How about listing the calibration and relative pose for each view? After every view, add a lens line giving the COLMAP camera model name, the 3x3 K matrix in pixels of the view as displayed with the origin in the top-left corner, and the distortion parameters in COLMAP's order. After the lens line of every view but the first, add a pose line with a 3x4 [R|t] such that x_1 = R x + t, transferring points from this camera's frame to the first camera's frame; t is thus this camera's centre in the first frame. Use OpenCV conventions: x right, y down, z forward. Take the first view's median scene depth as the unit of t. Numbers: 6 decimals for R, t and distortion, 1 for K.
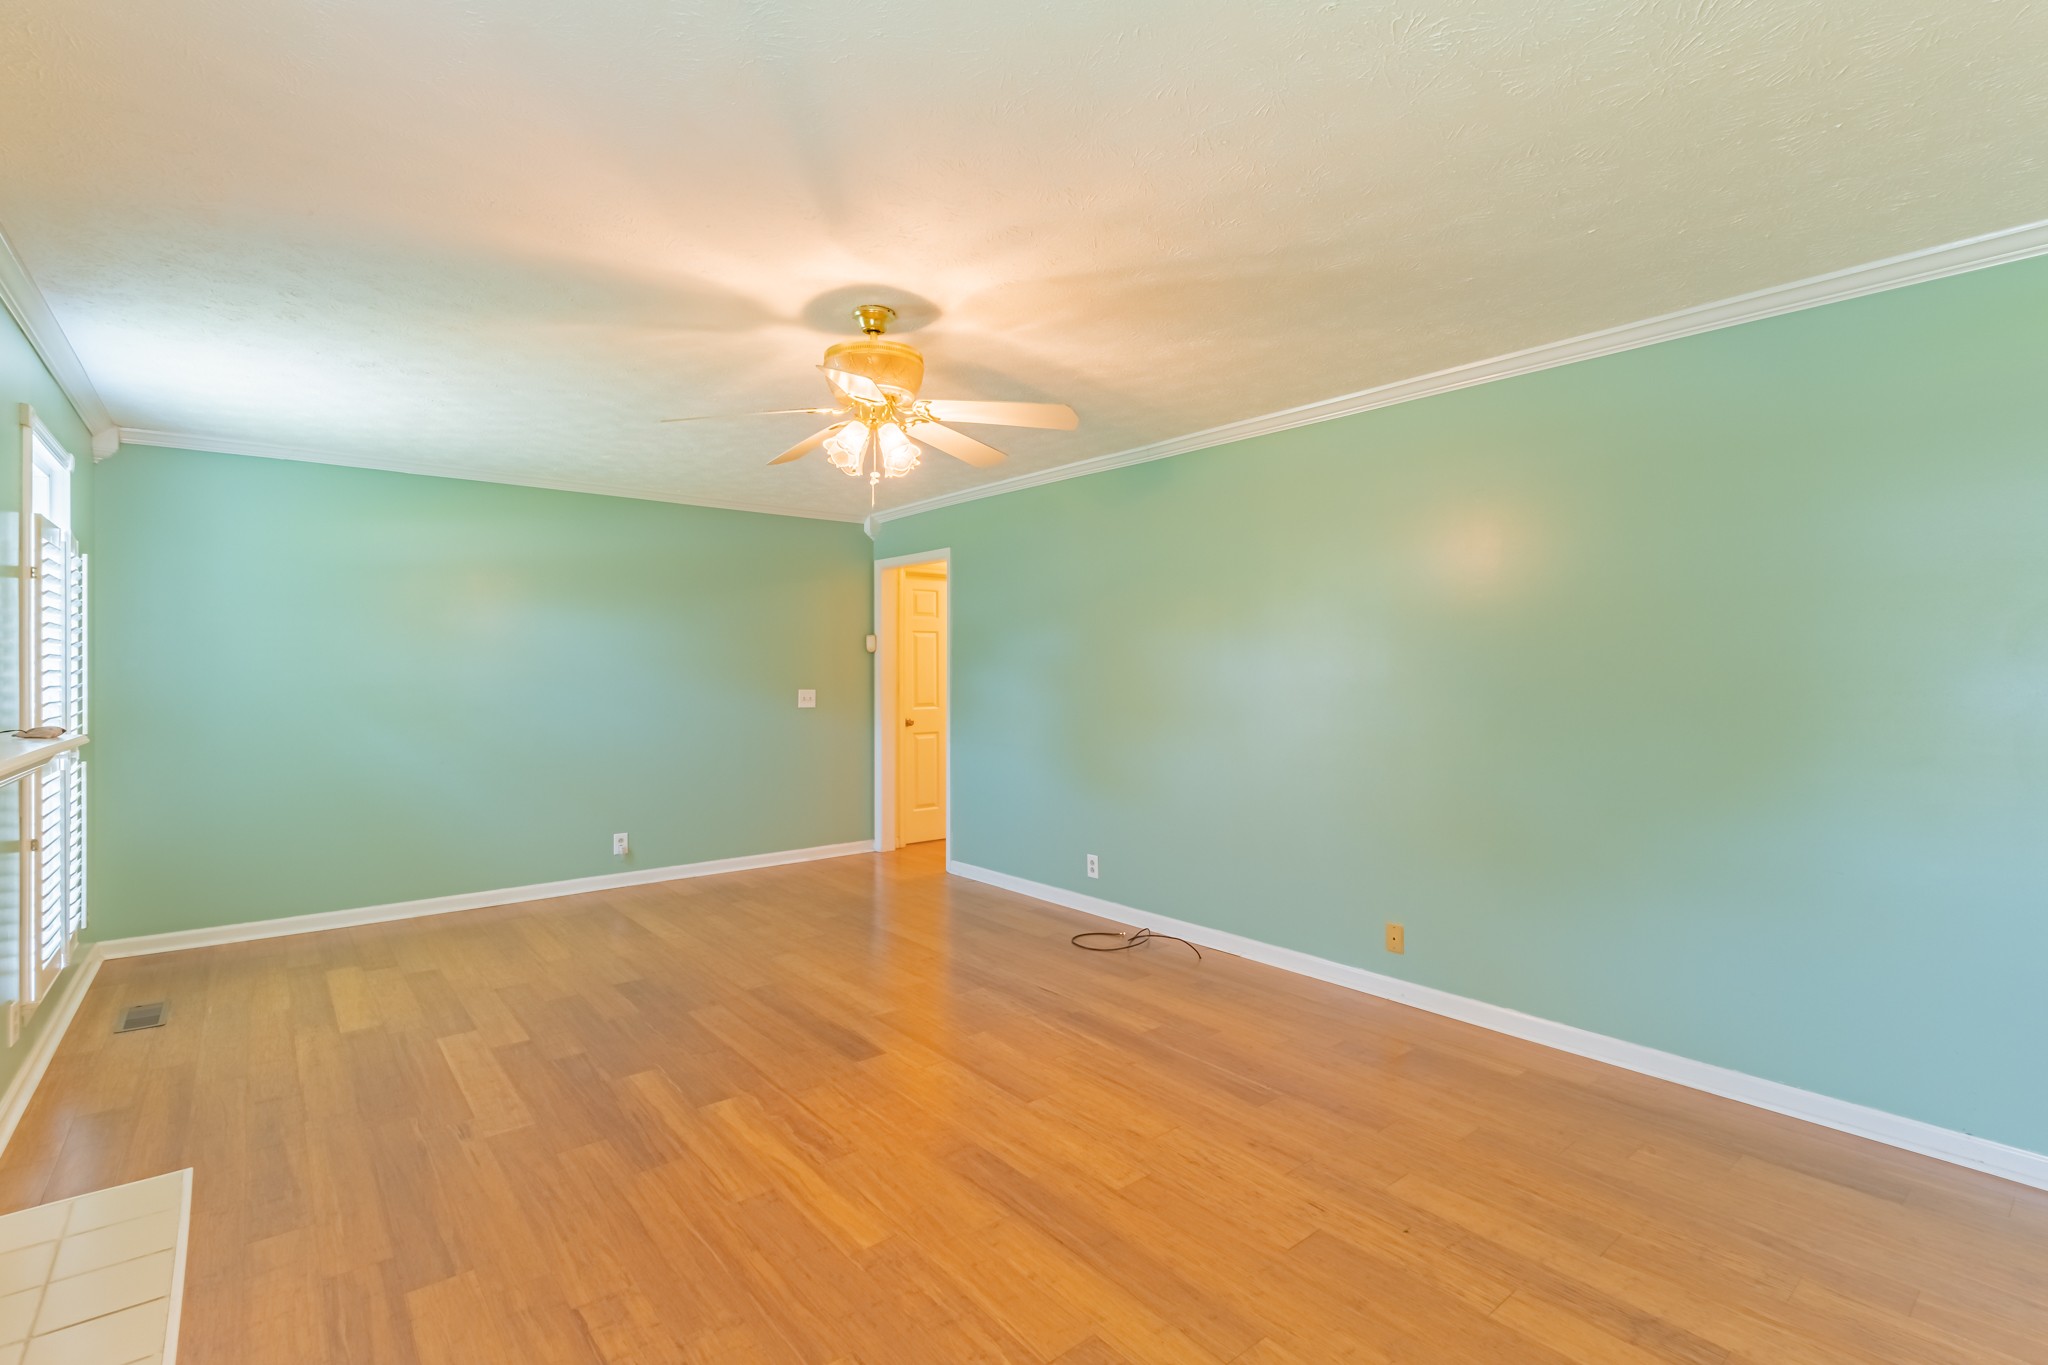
lens RADIAL K [[923.9, 0, 1023.3], [0, 923.9, 671.4], [0, 0, 1]] dist [-0.001298, -0.000001]
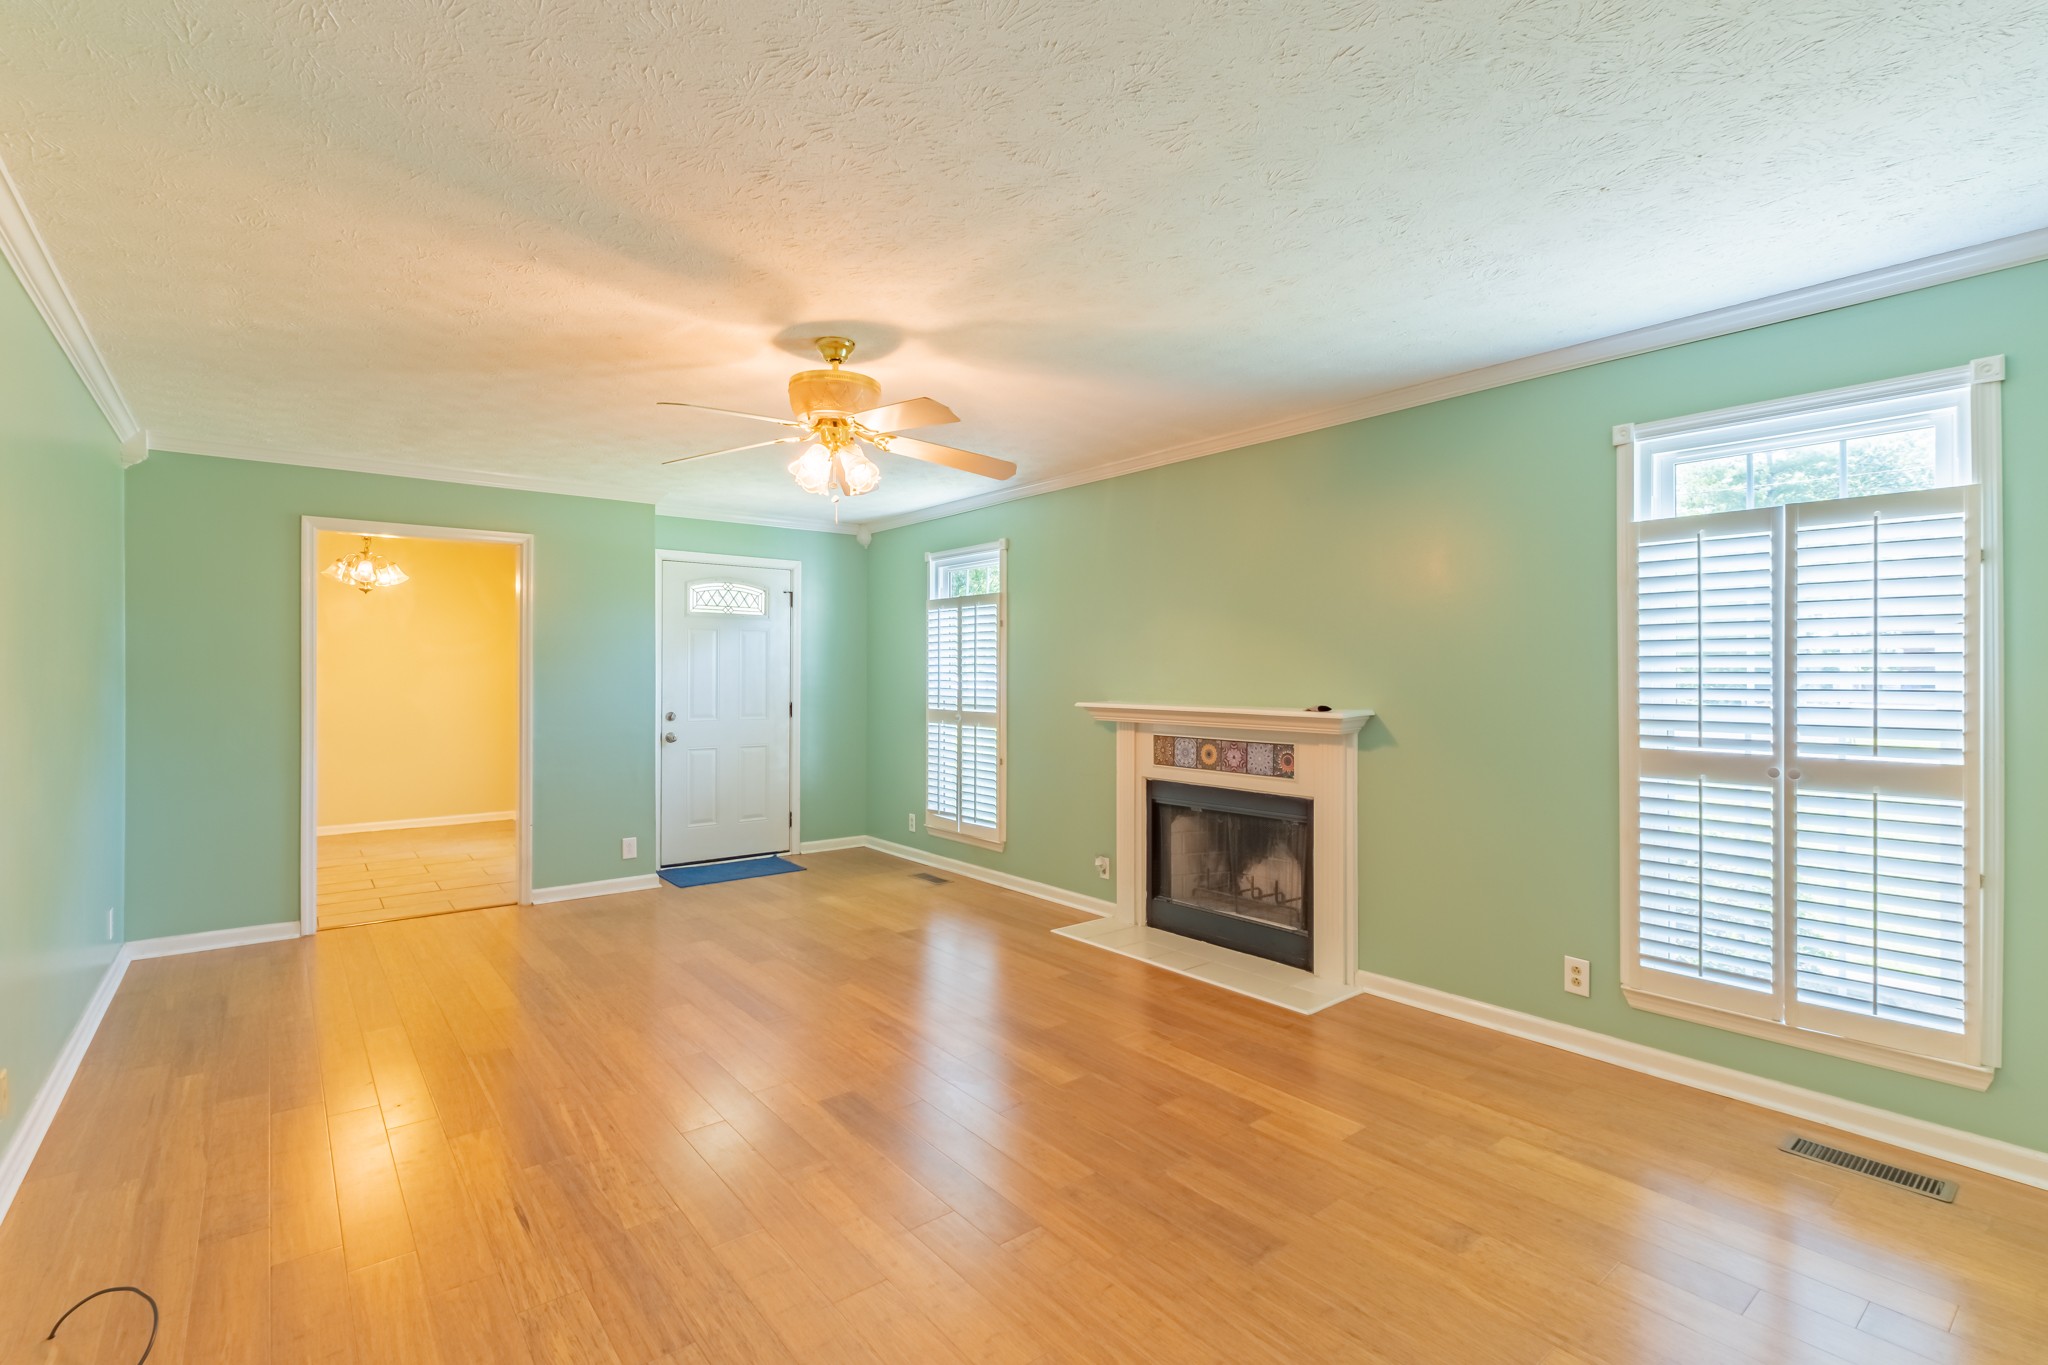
lens RADIAL K [[923.9, 0, 1023.3], [0, 923.9, 671.4], [0, 0, 1]] dist [-0.001298, -0.000001]
pose [[-0.999951, 0.001762, 0.009738, -0.373227], [0.001748, 0.999997, -0.001438, -0.002450], [-0.009740, -0.001421, -0.999952, 1.976877]]
